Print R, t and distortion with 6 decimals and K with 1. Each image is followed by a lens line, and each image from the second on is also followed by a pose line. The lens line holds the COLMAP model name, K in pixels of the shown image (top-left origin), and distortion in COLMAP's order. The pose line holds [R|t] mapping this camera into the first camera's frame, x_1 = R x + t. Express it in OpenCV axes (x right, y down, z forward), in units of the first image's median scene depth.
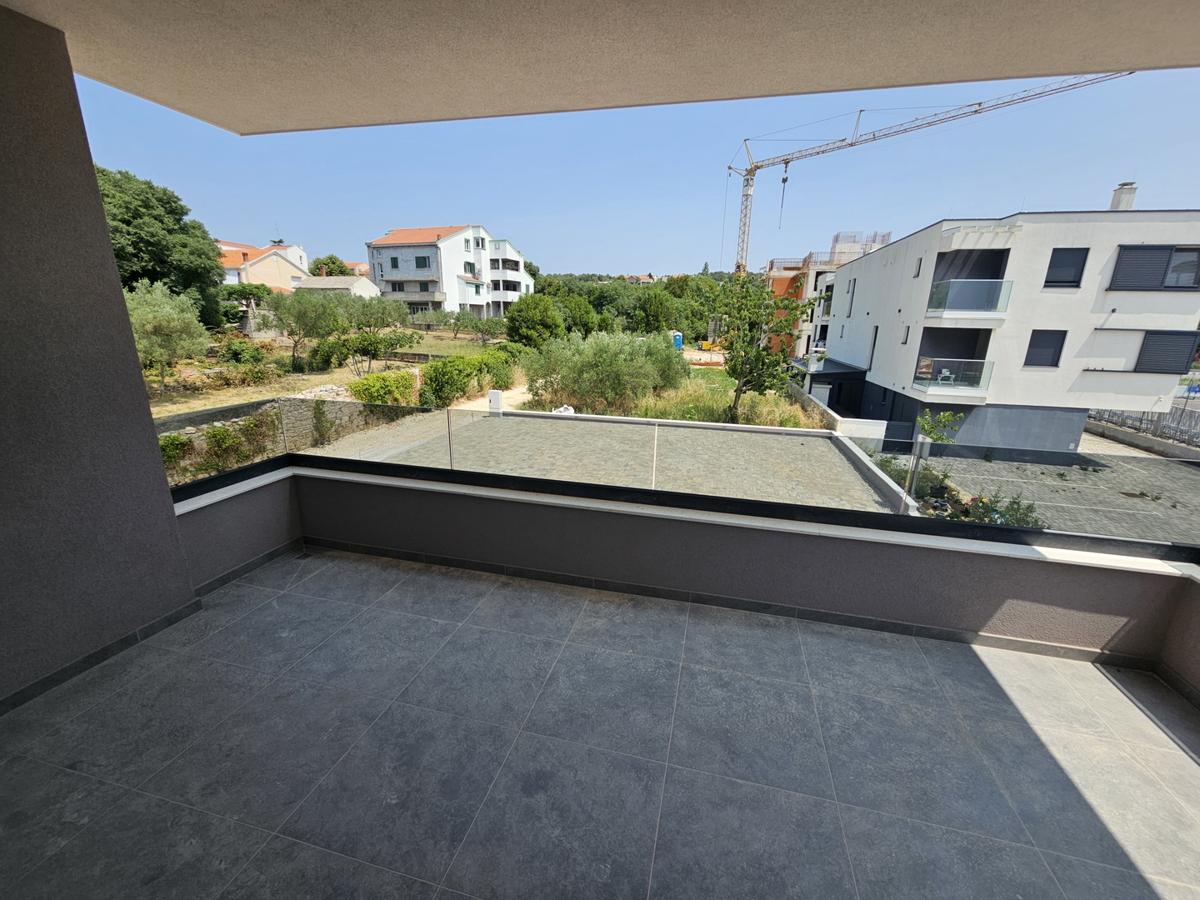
lens RADIAL K [[494.3, 0, 598.7], [0, 494.3, 454.6], [0, 0, 1]] dist [-0.001200, -0.000004]
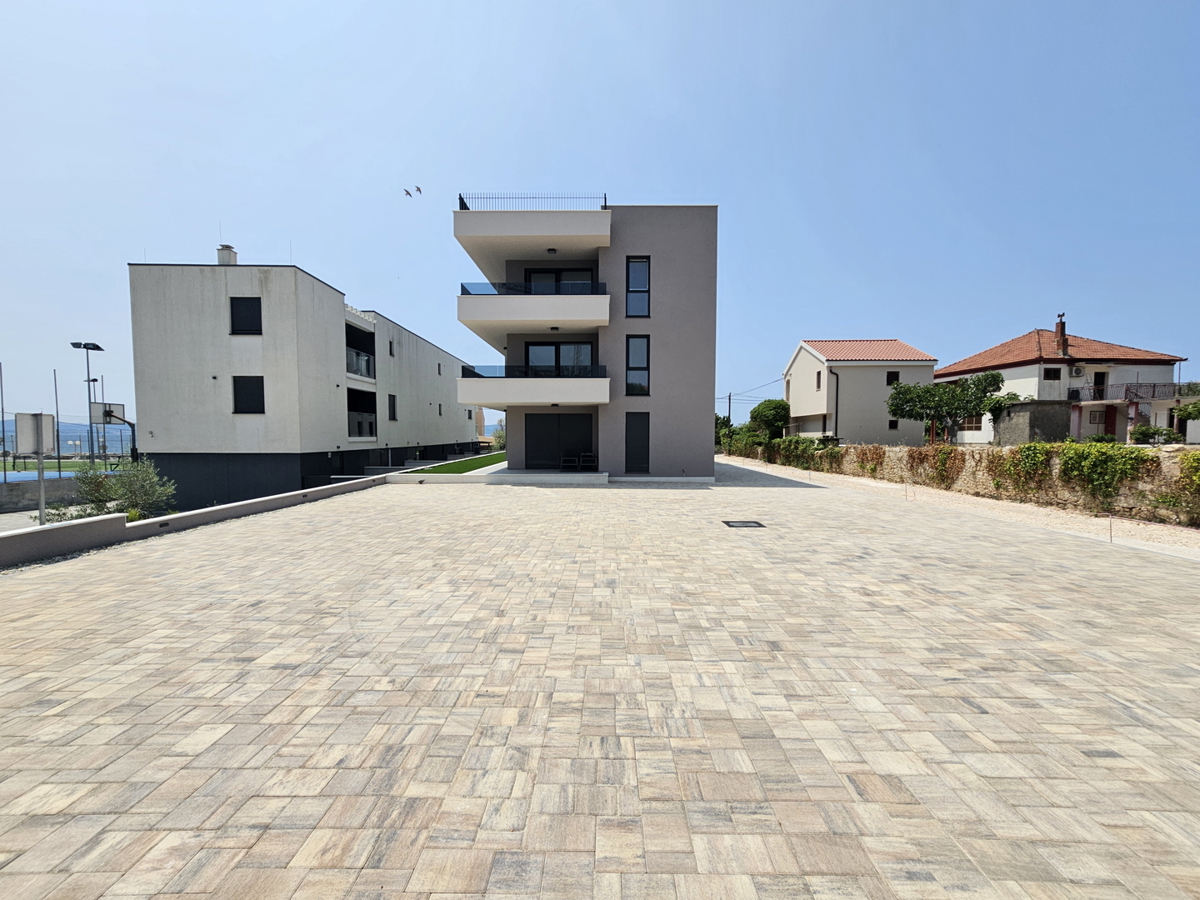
lens RADIAL K [[494.3, 0, 601.6], [0, 494.3, 453.6], [0, 0, 1]] dist [-0.001200, -0.000004]
pose [[-0.967807, -0.008621, -0.251545, 0.101790], [-0.085019, 0.951867, 0.294485, -0.110334], [0.236898, 0.306390, -0.921957, 0.887122]]
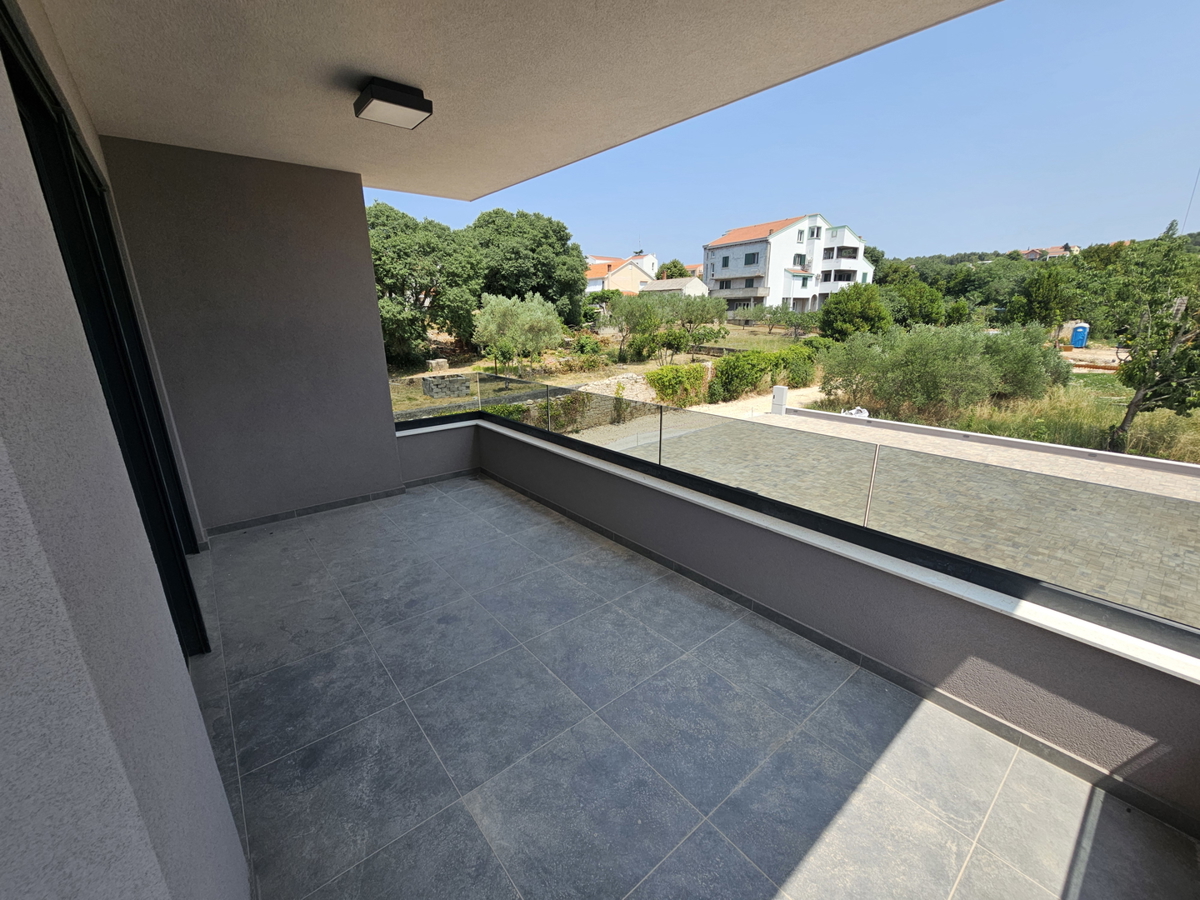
lens RADIAL K [[494.3, 0, 598.0], [0, 494.3, 452.6], [0, 0, 1]] dist [-0.001200, -0.000004]
pose [[0.805552, 0.132305, -0.577565, 0.080335], [-0.129378, 0.990507, 0.046450, 0.001406], [0.578228, 0.037306, 0.815022, 0.000339]]
